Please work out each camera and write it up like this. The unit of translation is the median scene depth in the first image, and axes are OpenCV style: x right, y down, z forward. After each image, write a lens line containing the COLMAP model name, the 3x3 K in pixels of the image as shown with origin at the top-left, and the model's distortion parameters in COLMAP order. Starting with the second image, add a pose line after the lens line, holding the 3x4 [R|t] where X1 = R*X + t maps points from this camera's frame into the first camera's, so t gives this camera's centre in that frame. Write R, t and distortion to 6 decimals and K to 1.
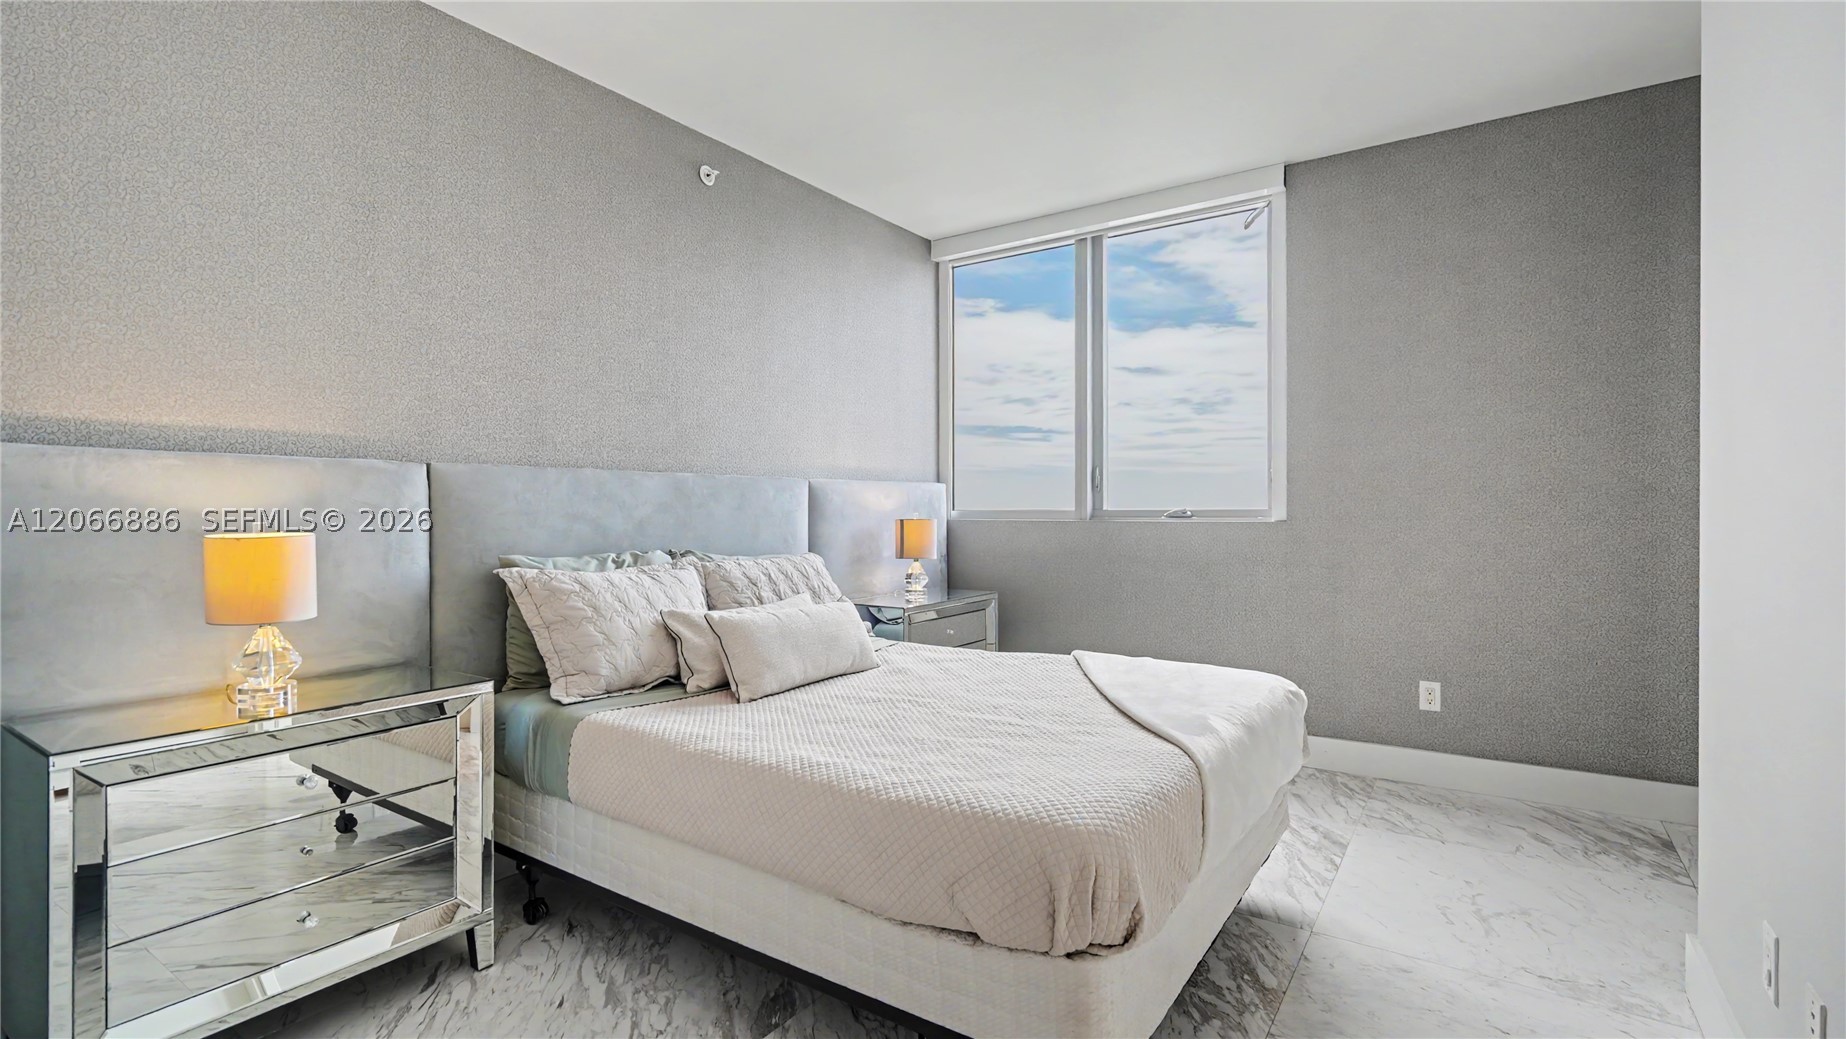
lens RADIAL K [[869.2, 0, 919.1], [0, 869.2, 522.4], [0, 0, 1]] dist [-0.001053, -0.000255]
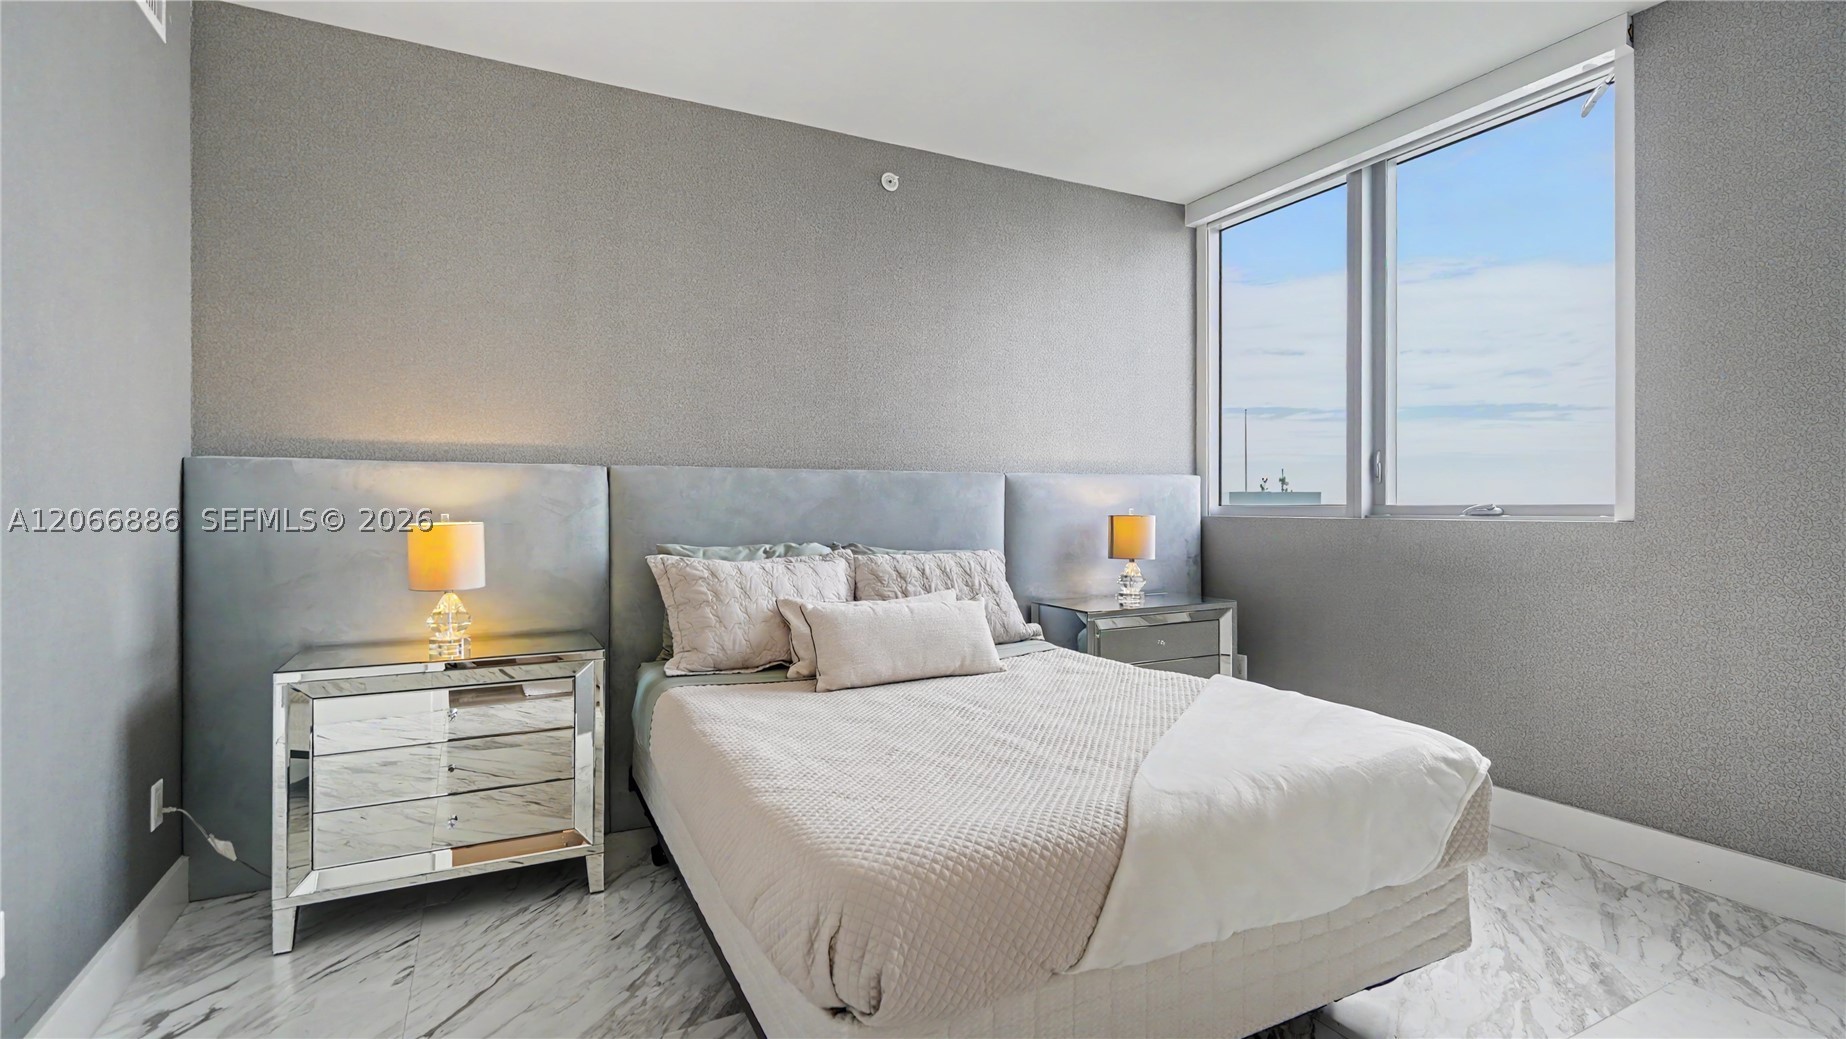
lens RADIAL K [[867.1, 0, 913.6], [0, 867.1, 513.6], [0, 0, 1]] dist [-0.000087, -0.000254]
pose [[0.870078, 0.005617, -0.492883, 0.321384], [-0.007976, 0.999965, -0.002684, -0.001630], [0.492850, 0.006267, 0.870092, 0.130004]]
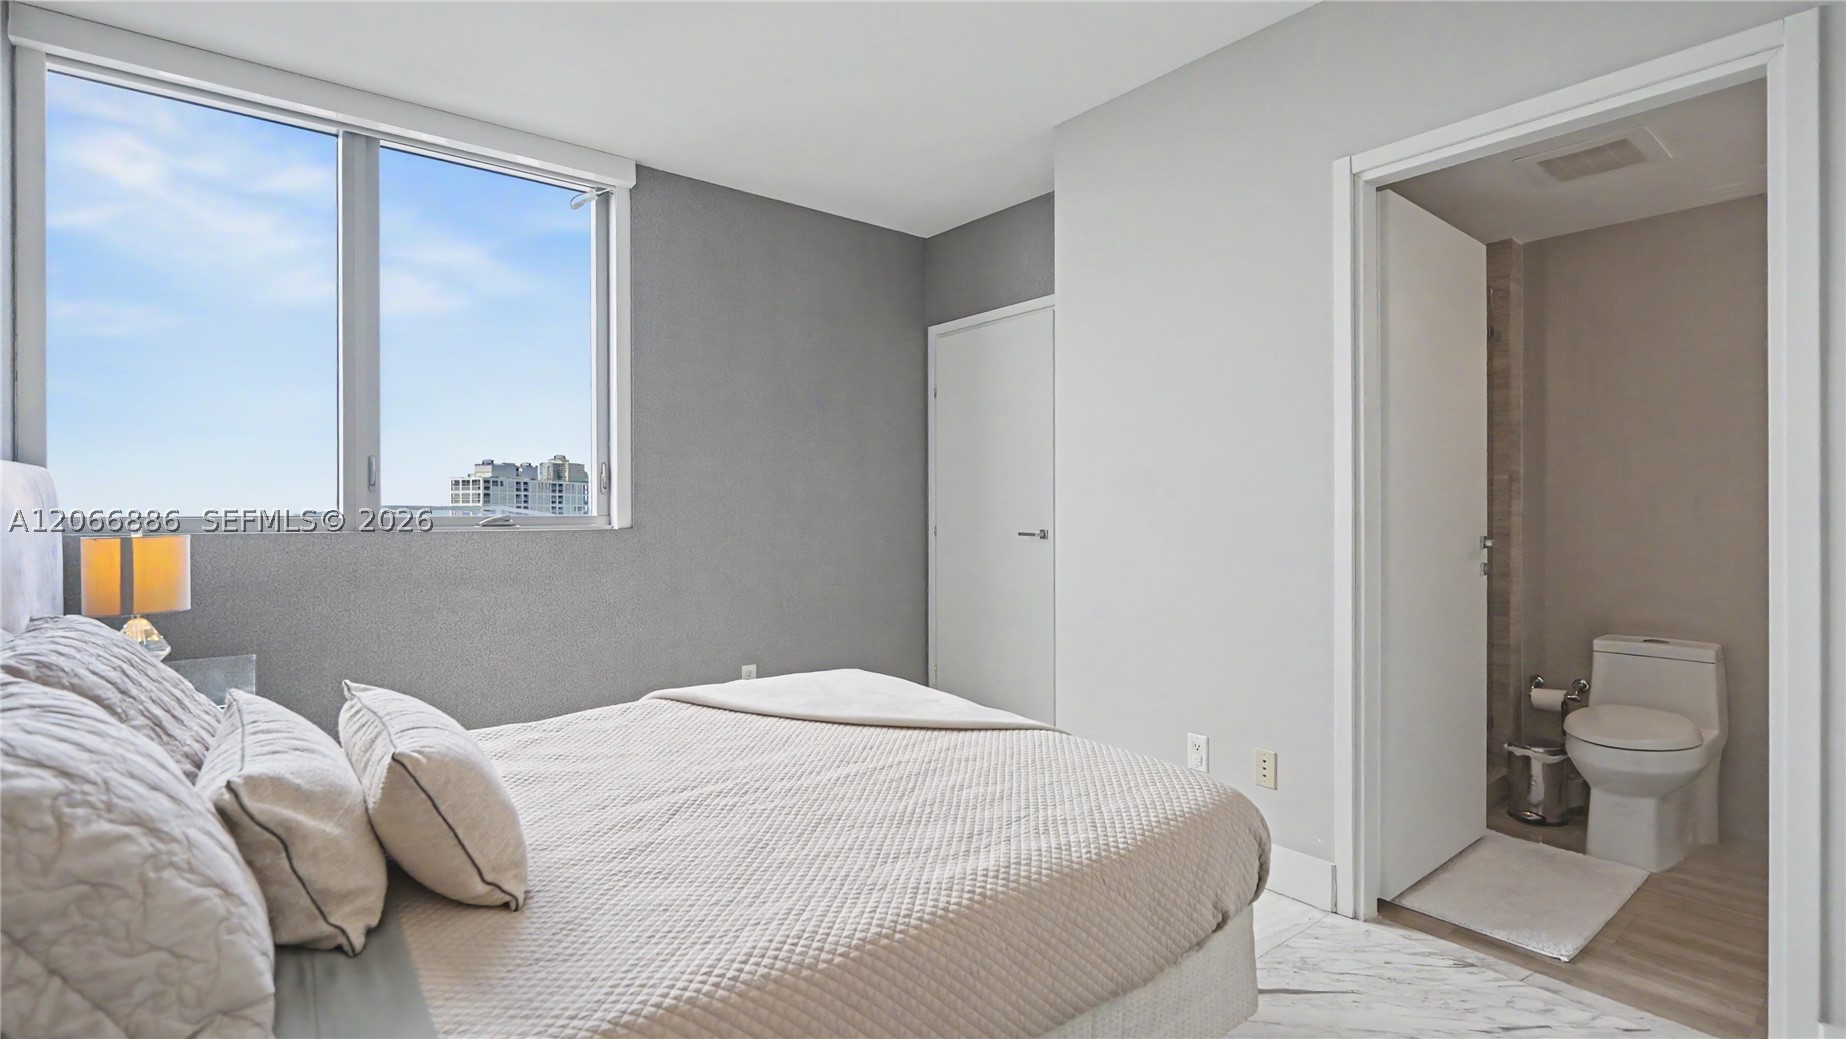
lens RADIAL K [[849.4, 0, 925.5], [0, 849.4, 522.8], [0, 0, 1]] dist [0.002265, 0.000150]
pose [[0.279518, -0.008661, 0.960102, -0.487293], [0.016030, 0.999862, 0.004353, -0.008880], [-0.960007, 0.014173, 0.279618, 0.513468]]
